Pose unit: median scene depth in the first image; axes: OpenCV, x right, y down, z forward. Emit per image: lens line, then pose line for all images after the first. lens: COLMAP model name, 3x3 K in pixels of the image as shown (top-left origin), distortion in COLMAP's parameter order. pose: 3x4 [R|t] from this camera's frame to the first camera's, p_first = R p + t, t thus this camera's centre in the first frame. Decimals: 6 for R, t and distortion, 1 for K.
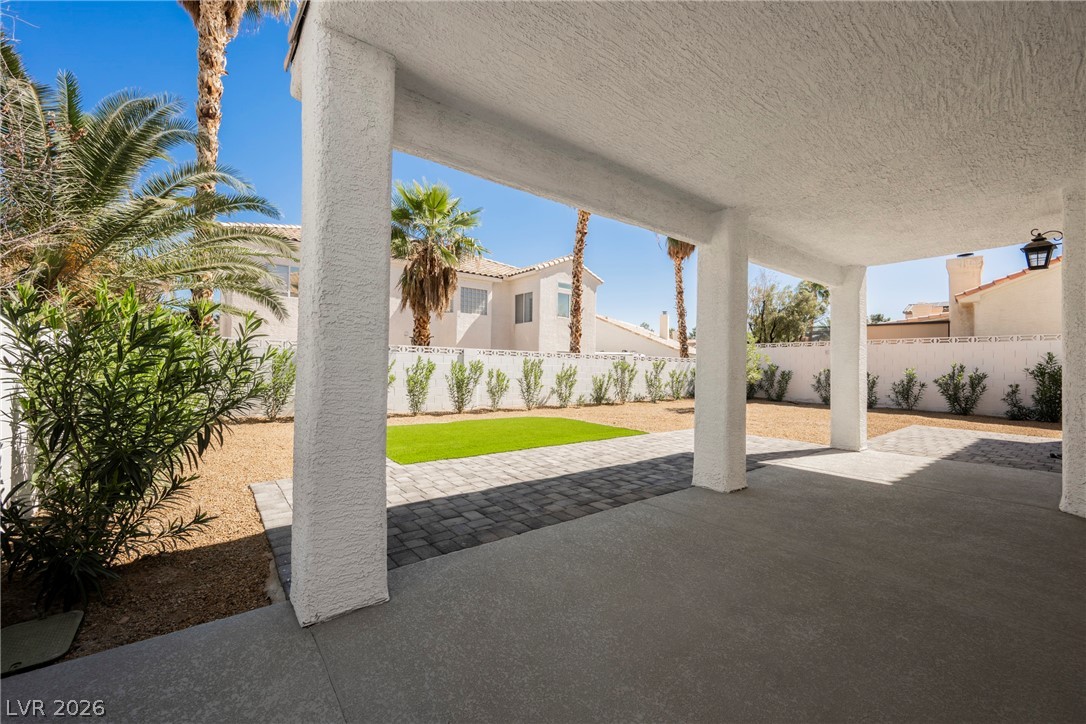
lens RADIAL K [[425.0, 0, 543.0], [0, 425.0, 362.0], [0, 0, 1]] dist [-0.001200, -0.000020]
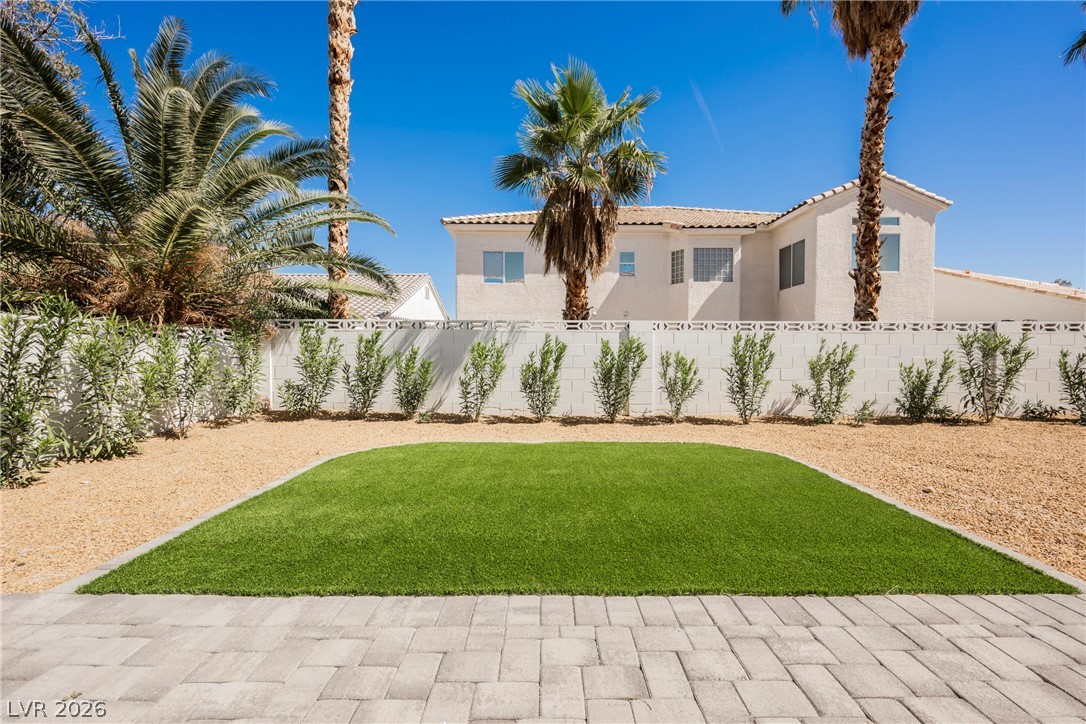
lens RADIAL K [[425.0, 0, 543.0], [0, 425.0, 362.0], [0, 0, 1]] dist [-0.001200, -0.000020]
pose [[0.796484, -0.002693, -0.604654, 0.080579], [0.019423, 0.999588, 0.021132, 0.011525], [0.604348, -0.028576, 0.796208, 0.326869]]
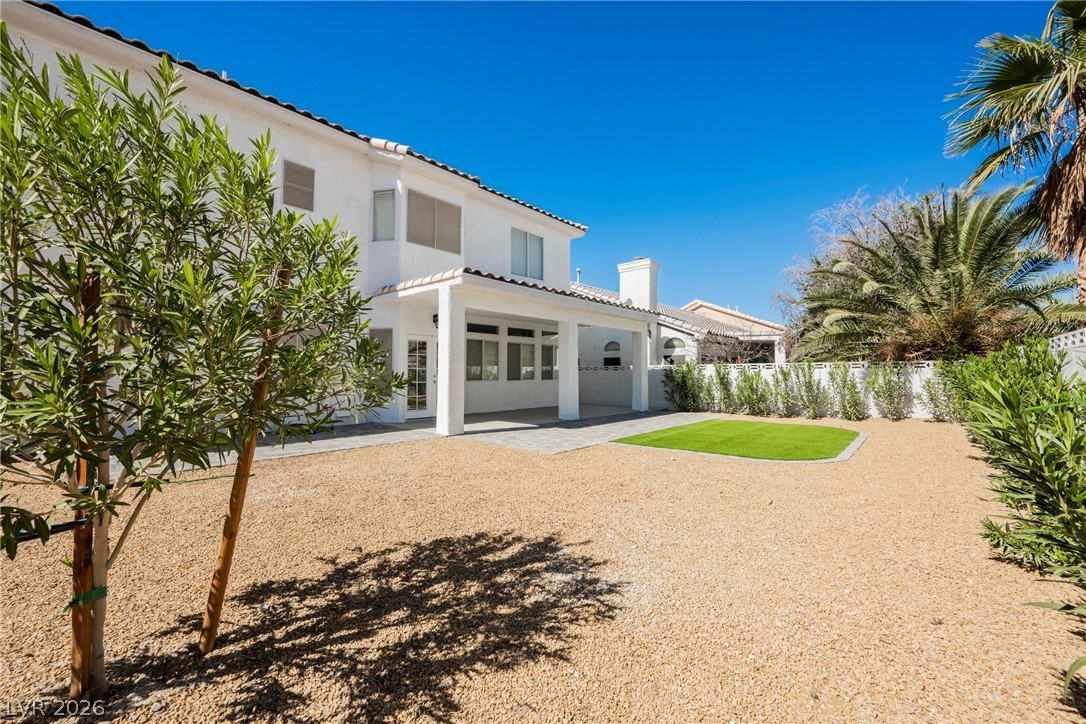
lens RADIAL K [[425.0, 0, 543.0], [0, 425.0, 362.0], [0, 0, 1]] dist [-0.001200, -0.000020]
pose [[-0.980688, -0.018745, -0.194677, 0.340241], [-0.009801, 0.998856, -0.046805, 0.021159], [0.195332, -0.043993, -0.979750, 1.094549]]
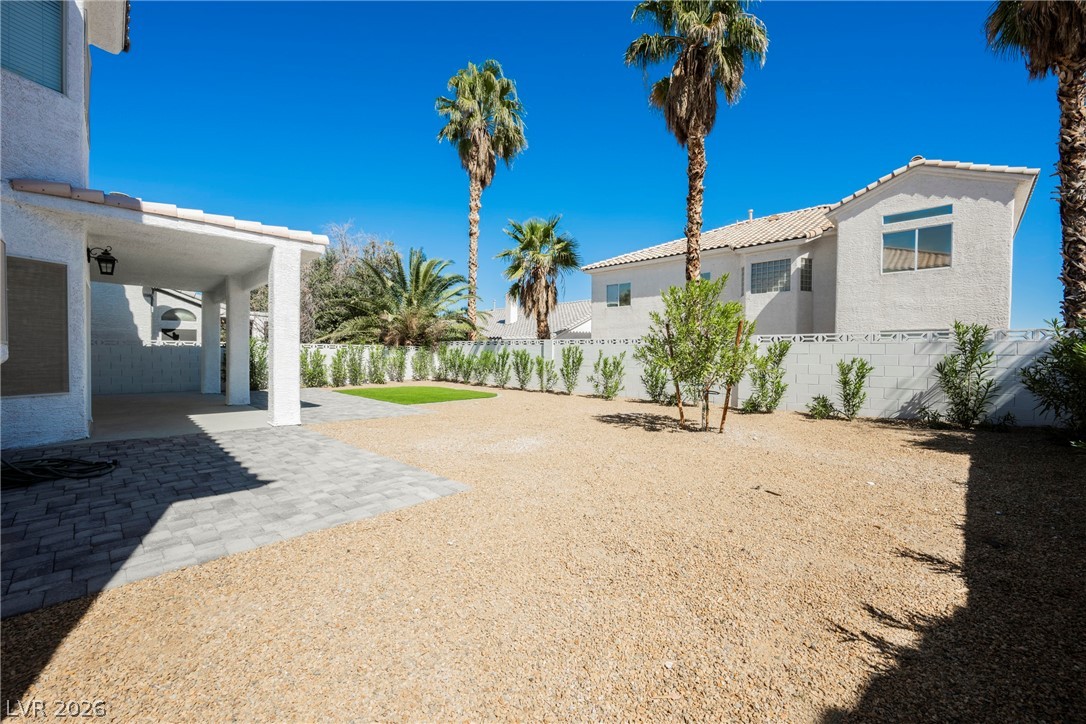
lens RADIAL K [[425.0, 0, 543.0], [0, 425.0, 362.0], [0, 0, 1]] dist [-0.001200, -0.000020]
pose [[0.135118, 0.005337, -0.990815, 0.900674], [0.005848, 0.999964, 0.006184, 0.019834], [0.990812, -0.006630, 0.135081, 0.699884]]
